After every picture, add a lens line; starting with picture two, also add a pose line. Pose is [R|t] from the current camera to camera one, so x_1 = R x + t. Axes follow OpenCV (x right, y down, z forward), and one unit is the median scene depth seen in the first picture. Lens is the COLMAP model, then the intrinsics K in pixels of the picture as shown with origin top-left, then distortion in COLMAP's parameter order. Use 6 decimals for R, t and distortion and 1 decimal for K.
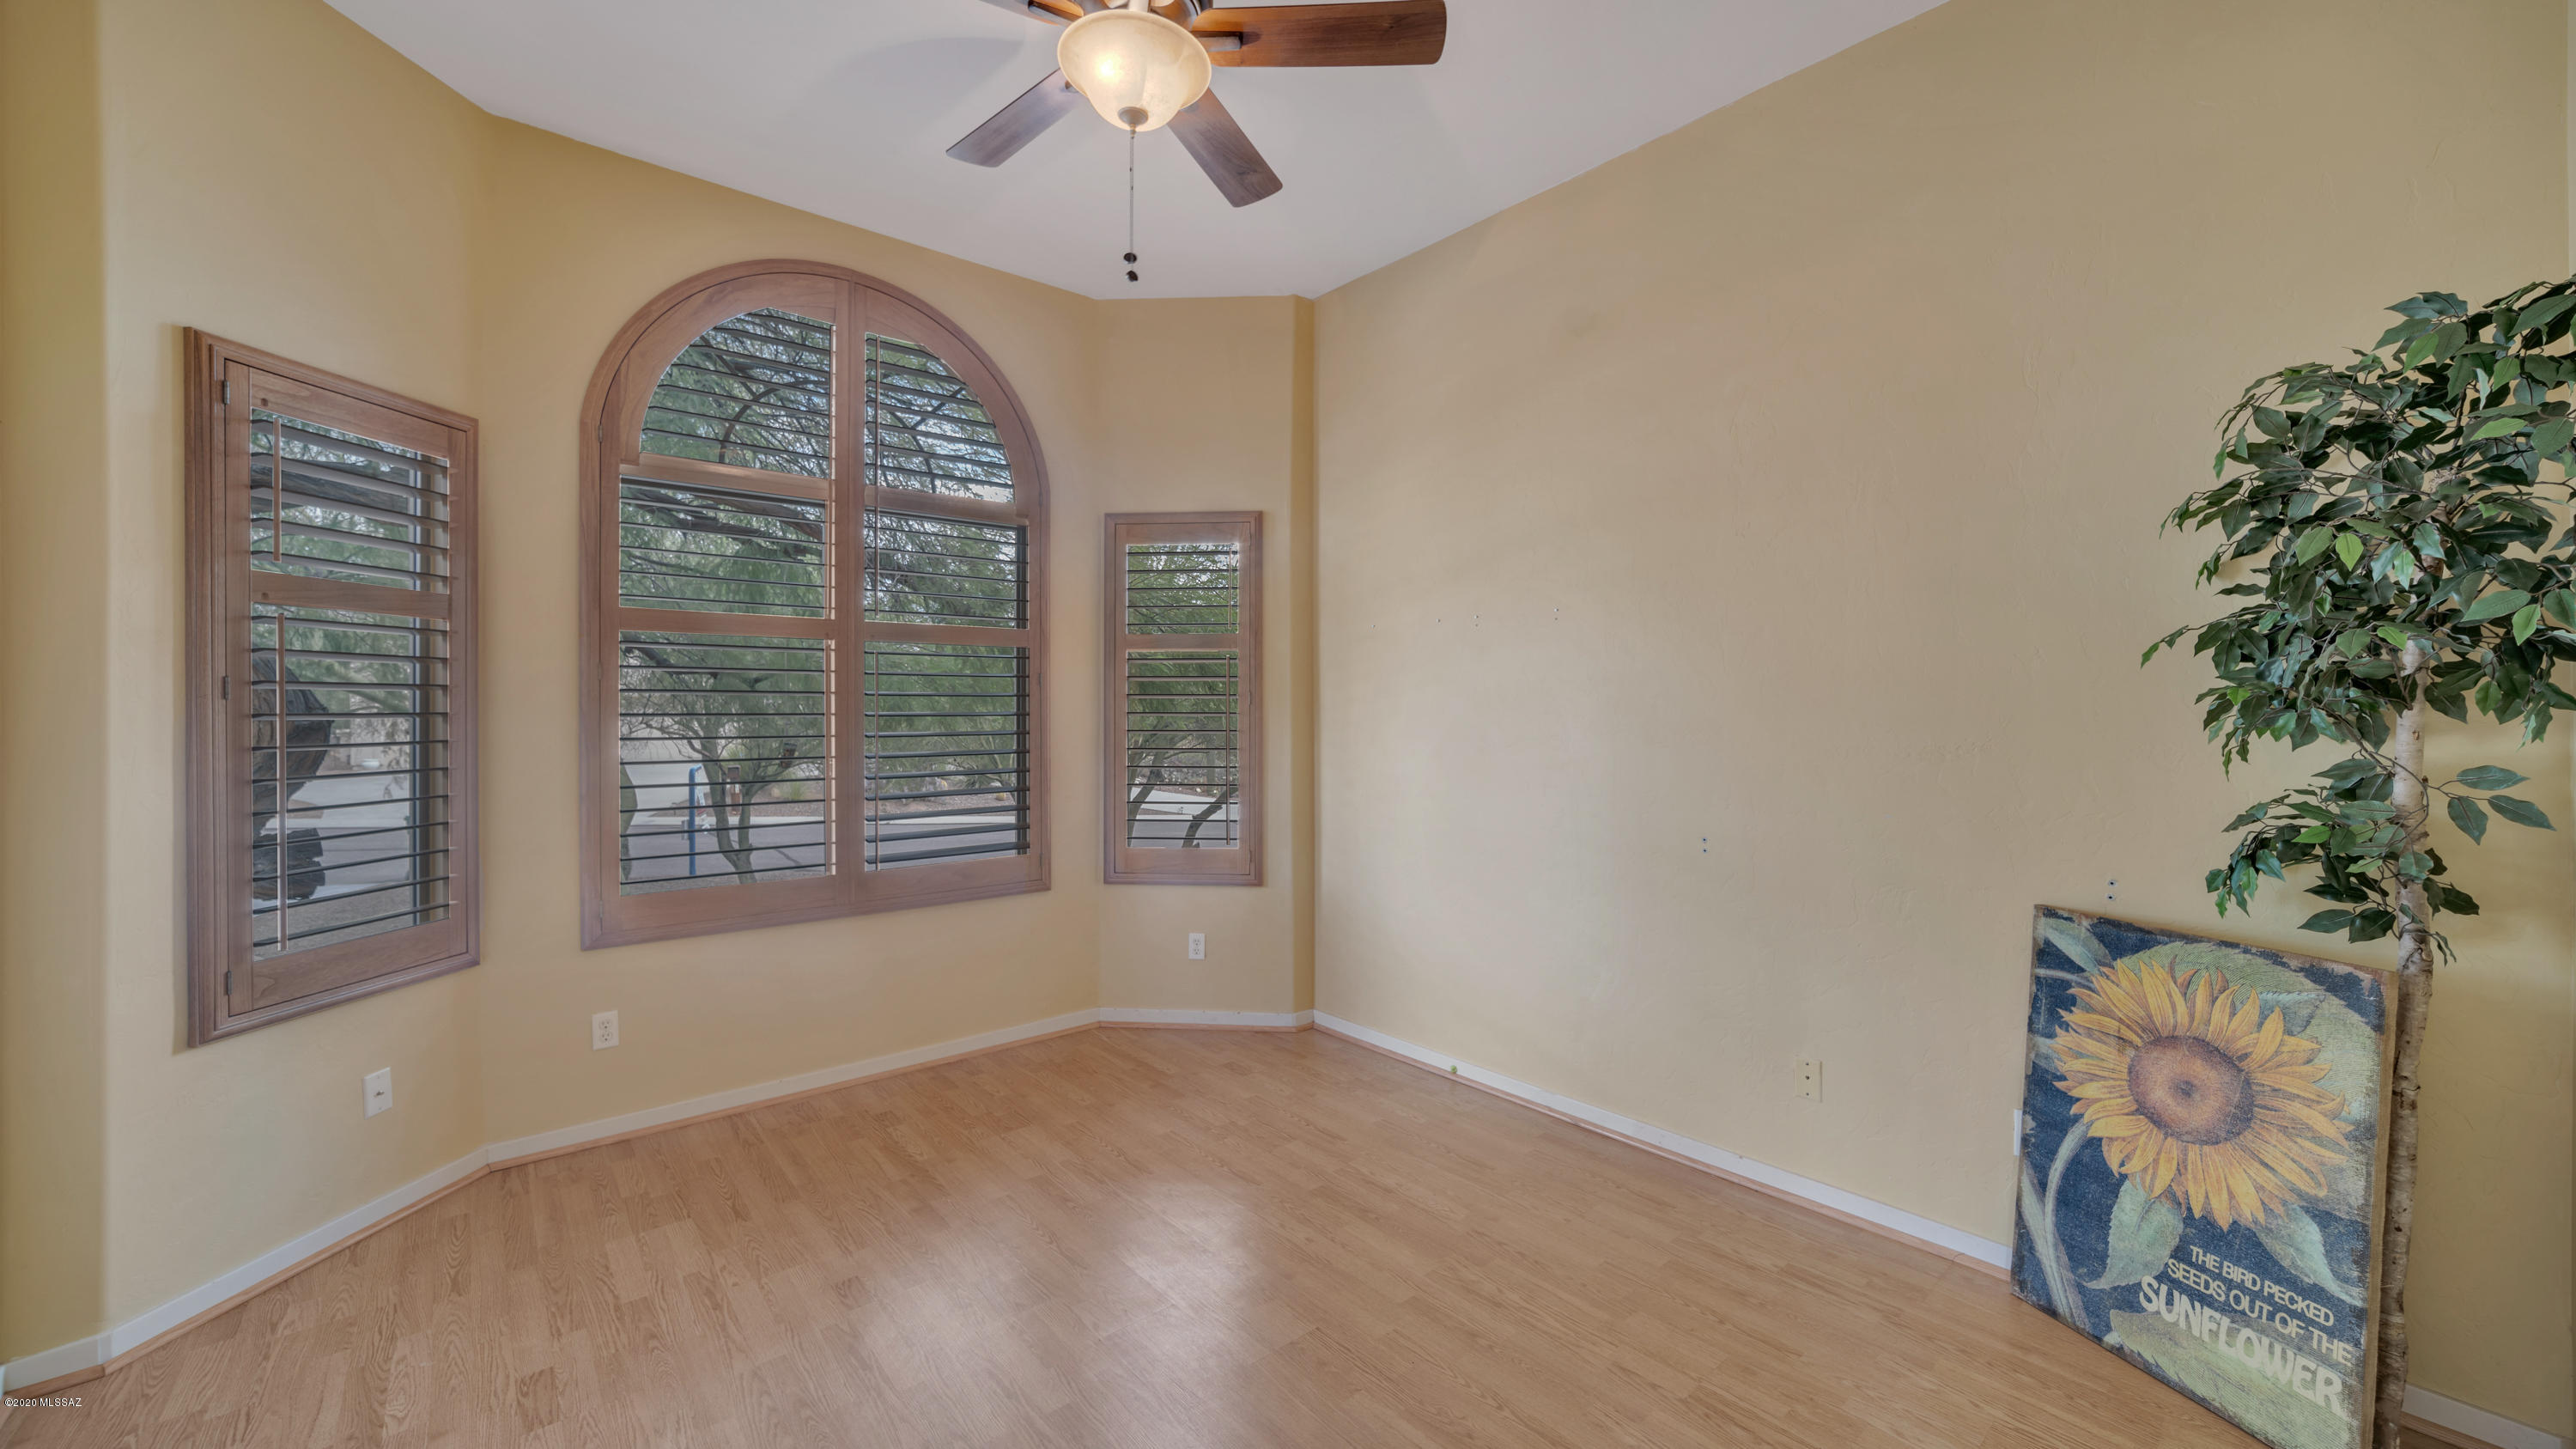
lens RADIAL K [[861.8, 0, 1295.4], [0, 861.8, 713.4], [0, 0, 1]] dist [-0.000377, -0.000028]
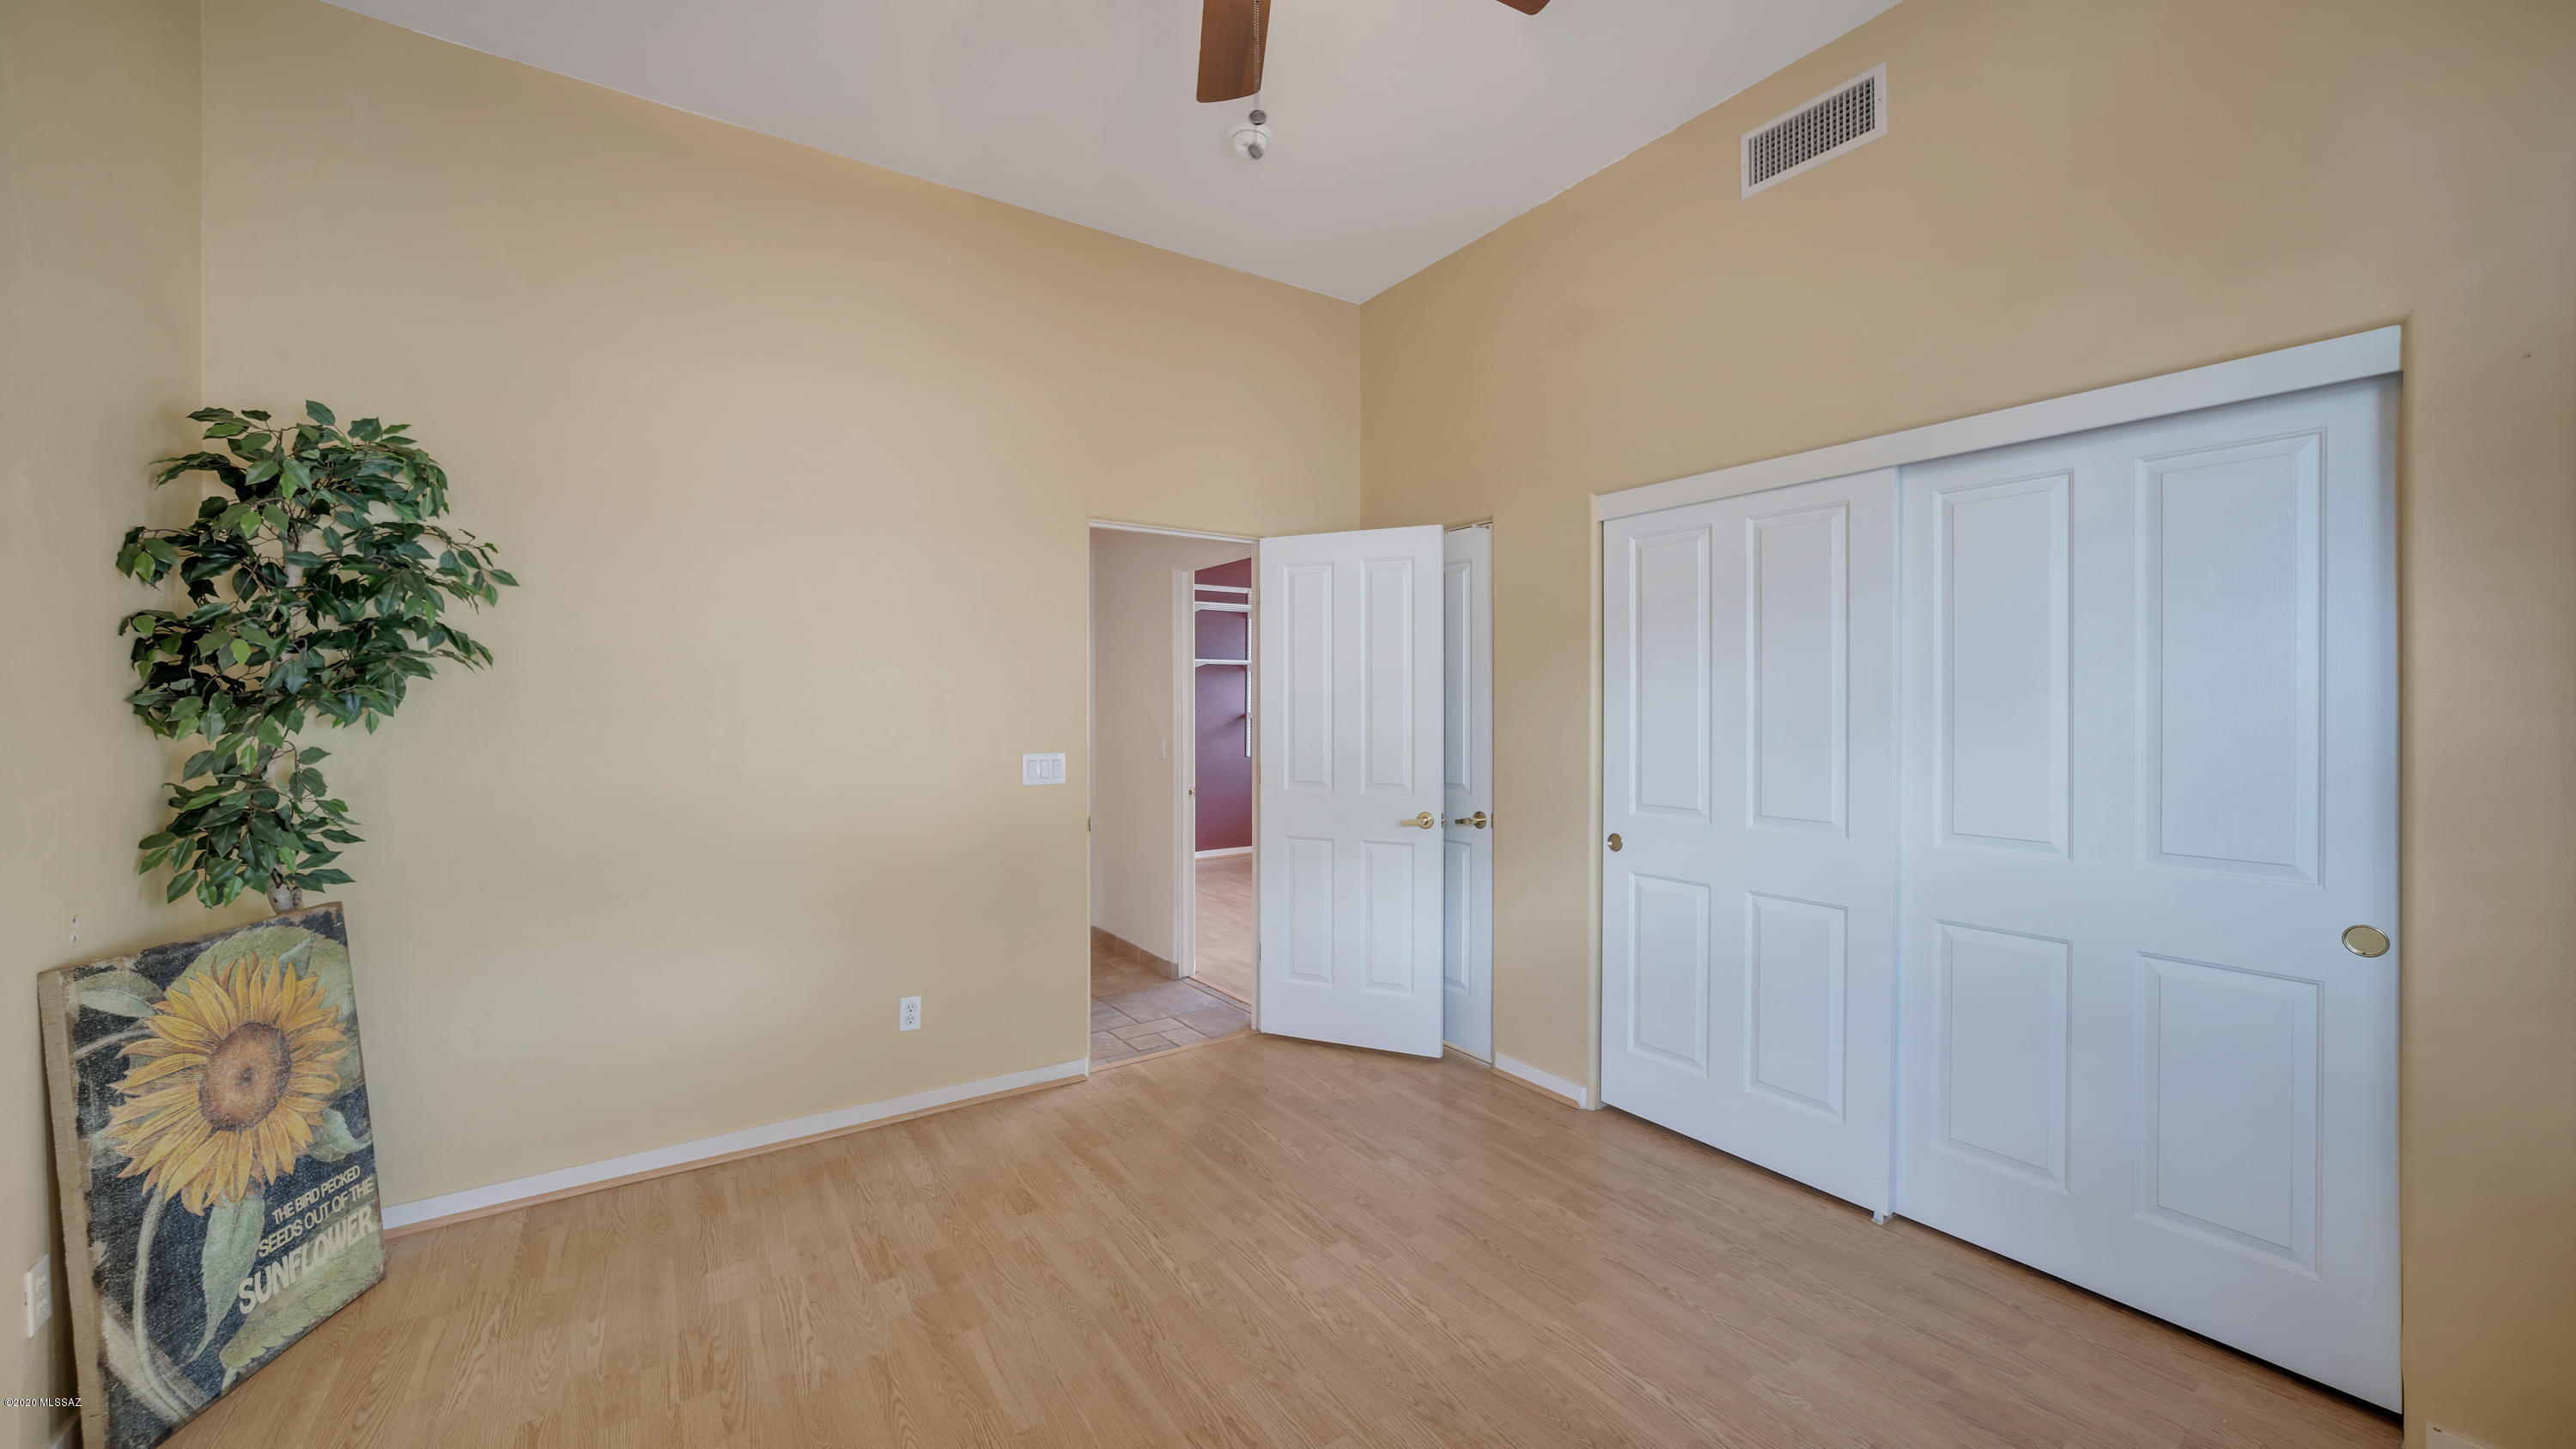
lens RADIAL K [[861.8, 0, 1286.2], [0, 861.8, 713.9], [0, 0, 1]] dist [-0.000377, -0.000028]
pose [[-0.988924, -0.002986, 0.148392, -0.327093], [-0.000739, 0.999884, 0.015192, -0.012052], [-0.148420, 0.014914, -0.988812, 1.741627]]
